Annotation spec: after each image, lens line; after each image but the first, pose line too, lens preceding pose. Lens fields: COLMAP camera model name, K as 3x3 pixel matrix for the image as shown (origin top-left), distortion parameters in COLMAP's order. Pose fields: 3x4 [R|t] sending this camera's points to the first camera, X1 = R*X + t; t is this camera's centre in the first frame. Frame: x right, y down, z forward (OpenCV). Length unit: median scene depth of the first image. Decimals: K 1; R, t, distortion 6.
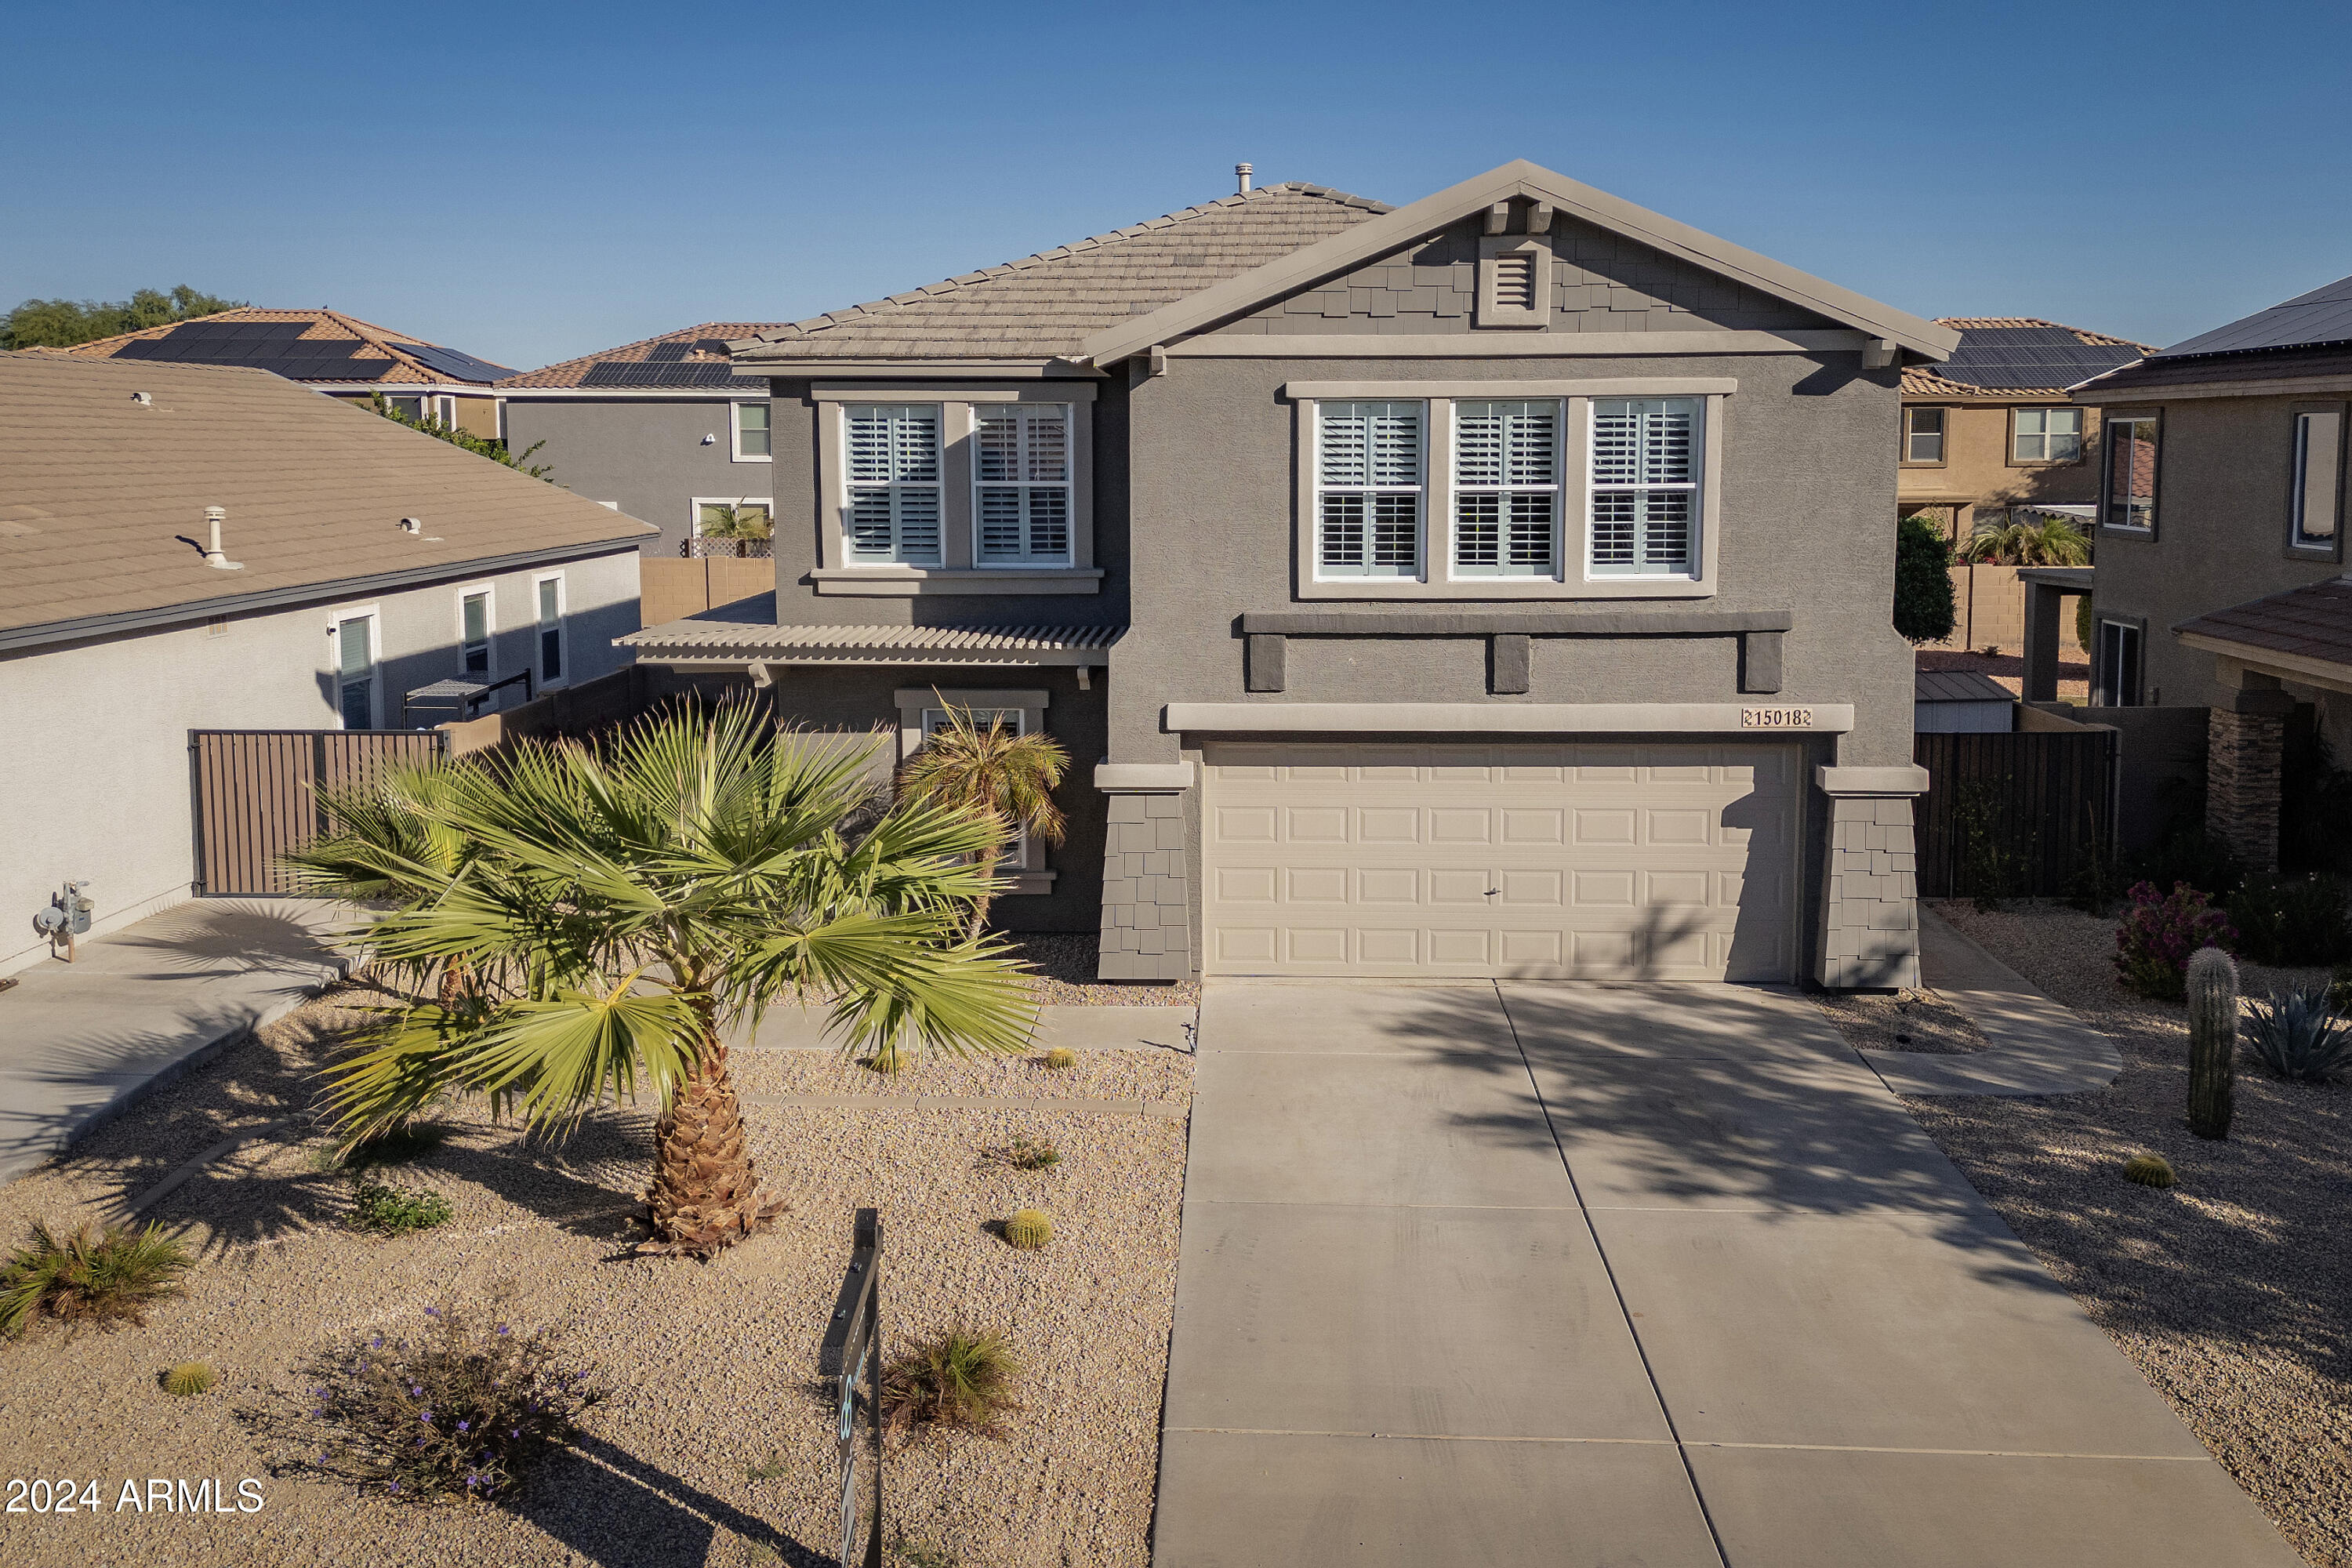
lens RADIAL K [[2080.0, 0, 1176.0], [0, 2080.0, 784.0], [0, 0, 1]] dist [0.084178, -0.083582]
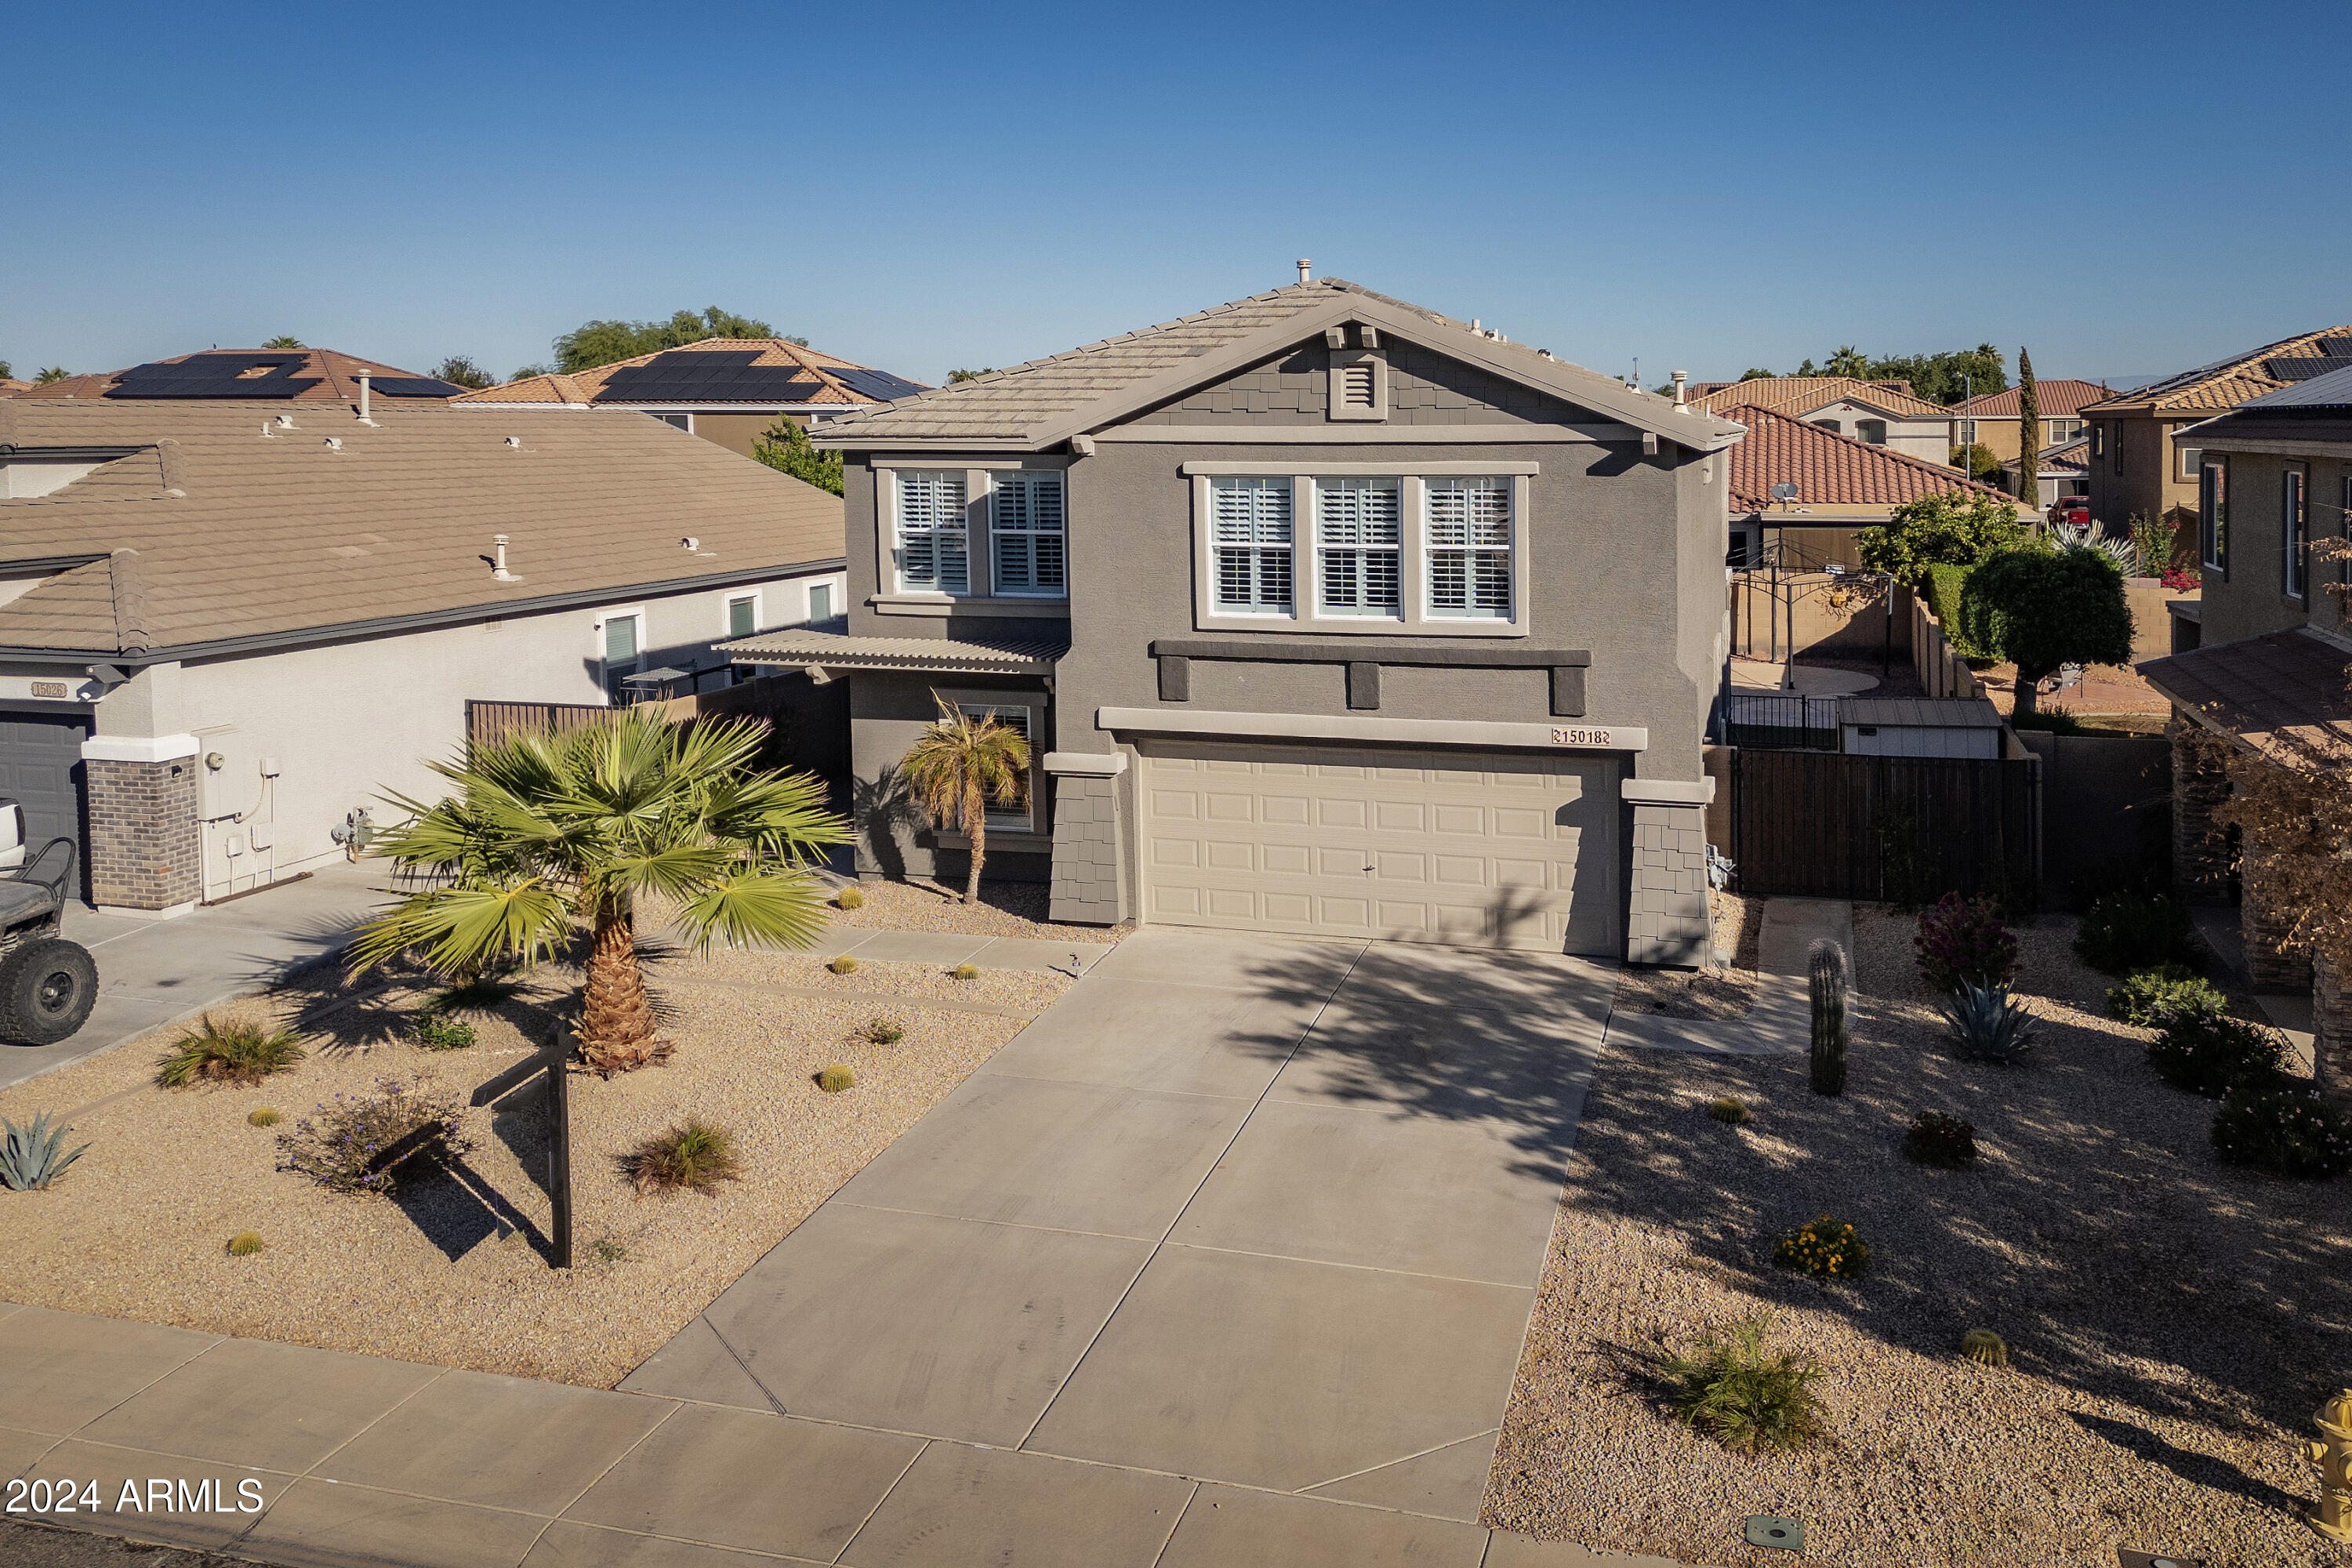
lens RADIAL K [[2094.6, 0, 1218.3], [0, 2094.6, 735.3], [0, 0, 1]] dist [0.122941, -0.222346]
pose [[0.971089, 0.038823, -0.235539, 0.372378], [-0.042392, 0.999050, -0.010103, -0.011364], [0.234923, 0.019796, 0.971812, -0.243215]]
